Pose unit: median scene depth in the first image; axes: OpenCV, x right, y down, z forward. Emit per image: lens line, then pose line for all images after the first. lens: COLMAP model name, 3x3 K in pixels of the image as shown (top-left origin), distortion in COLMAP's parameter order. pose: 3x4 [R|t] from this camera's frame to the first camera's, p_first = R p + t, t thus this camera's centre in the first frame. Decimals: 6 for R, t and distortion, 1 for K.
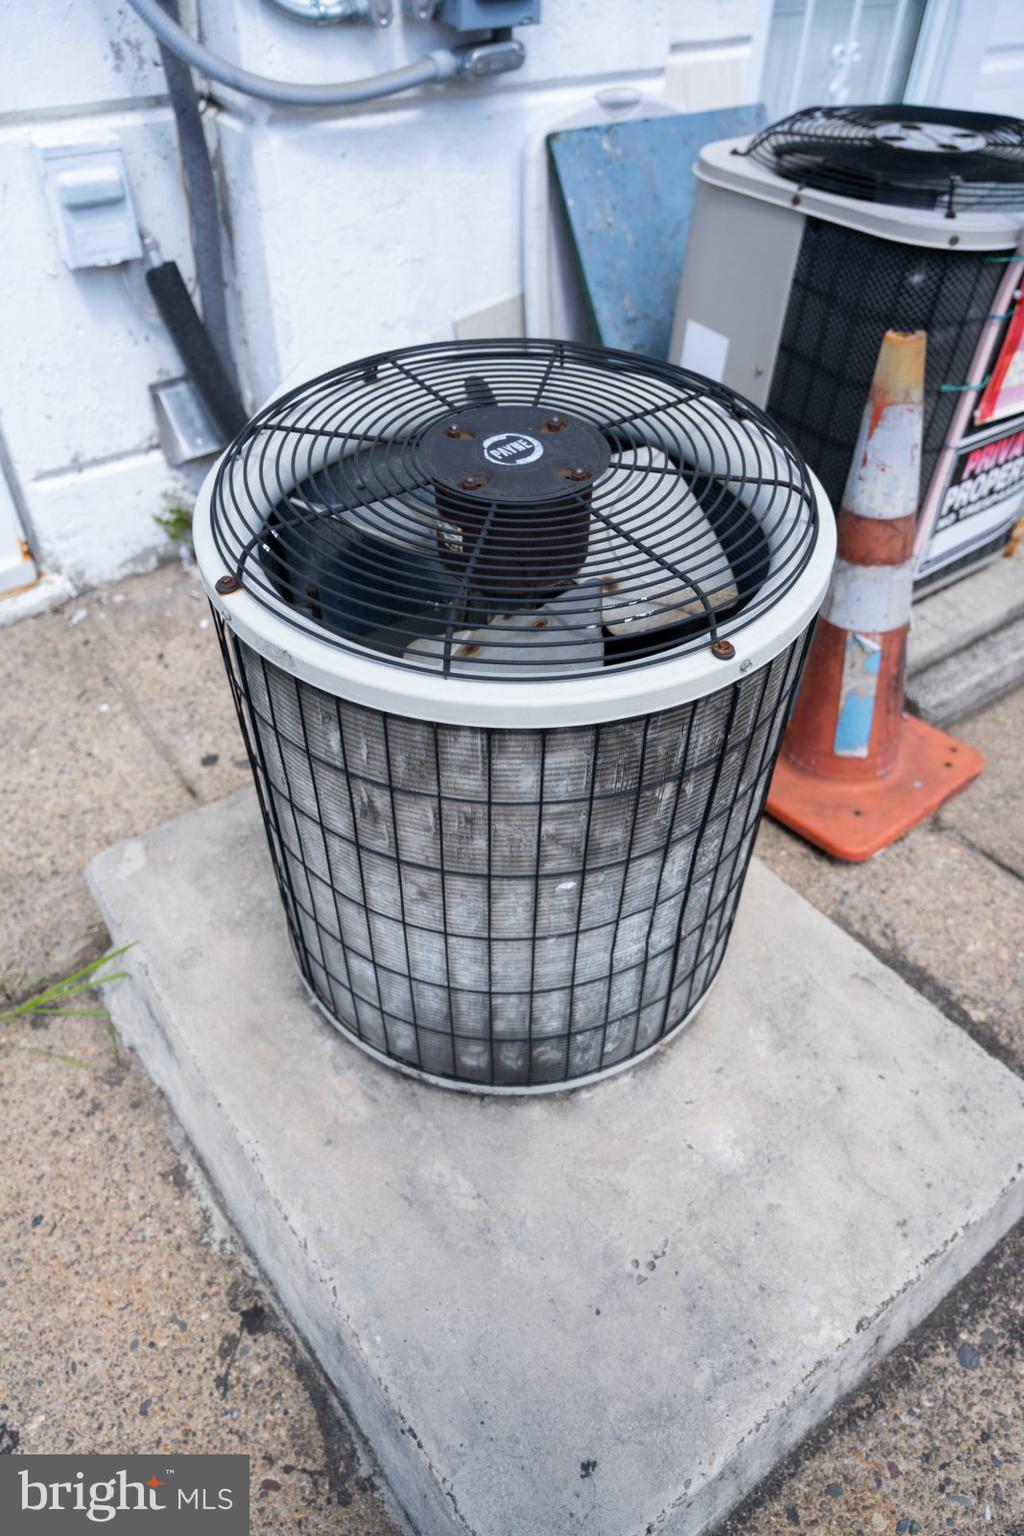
lens RADIAL K [[1031.6, 0, 512.8], [0, 1031.6, 770.4], [0, 0, 1]] dist [-0.002415, -0.018796]
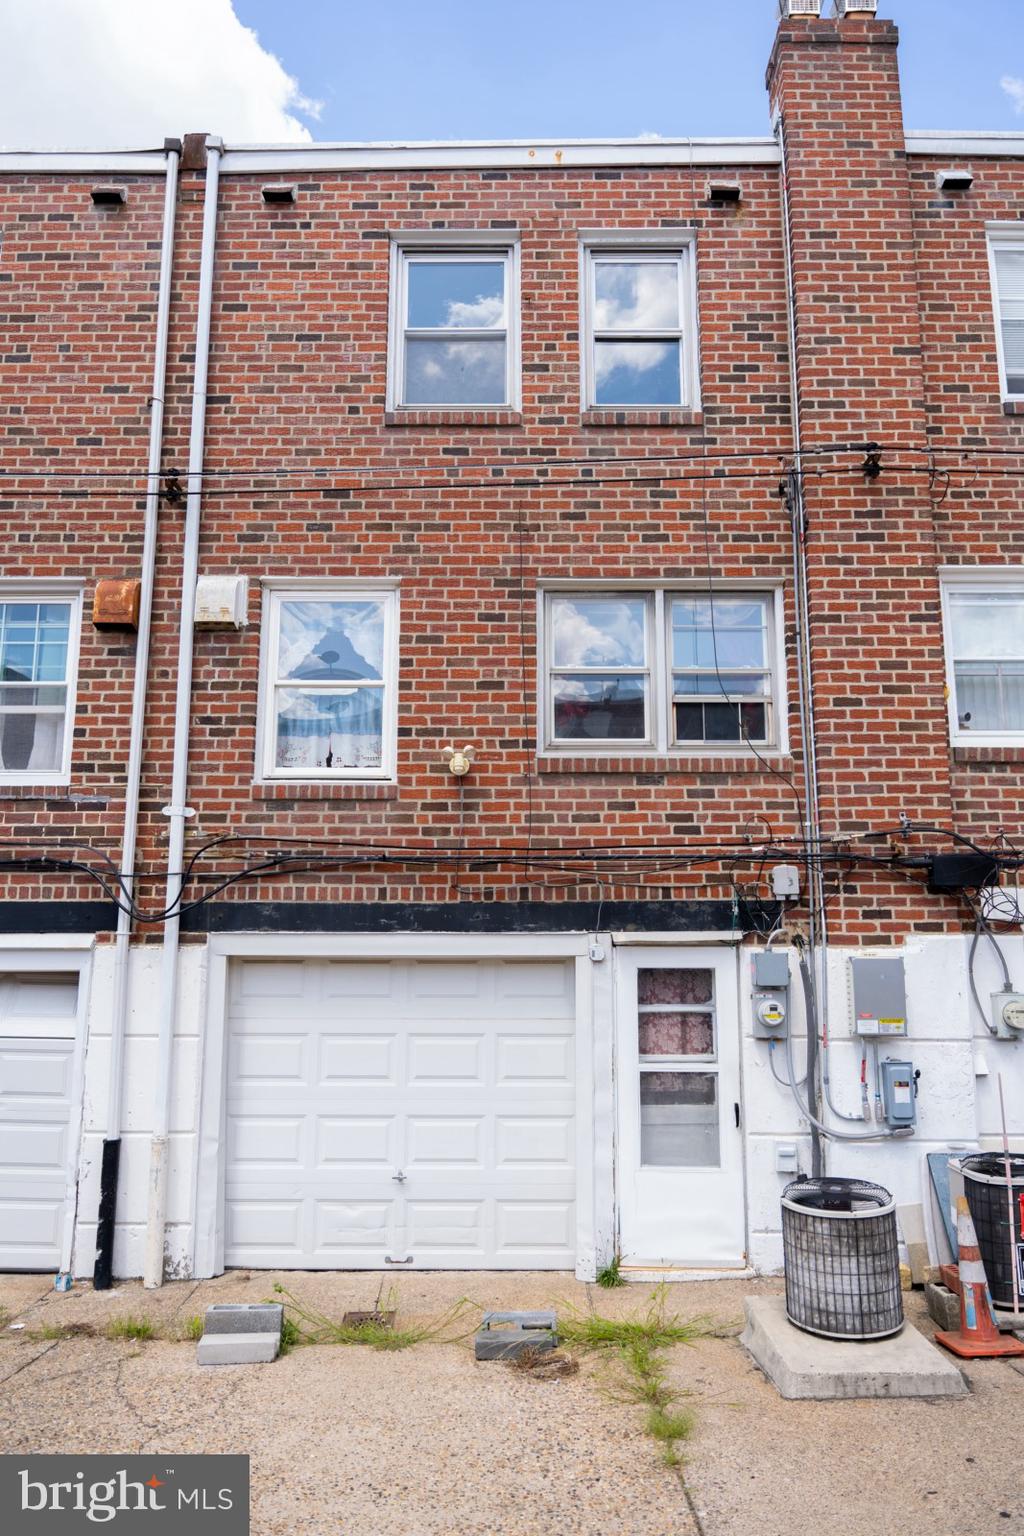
lens RADIAL K [[1031.6, 0, 512.5], [0, 1031.6, 765.4], [0, 0, 1]] dist [-0.002415, -0.018796]
pose [[0.799616, -0.118249, -0.588754, 1.181154], [-0.401021, 0.624619, -0.670099, 1.487870], [0.446986, 0.771925, 0.452035, -2.262584]]
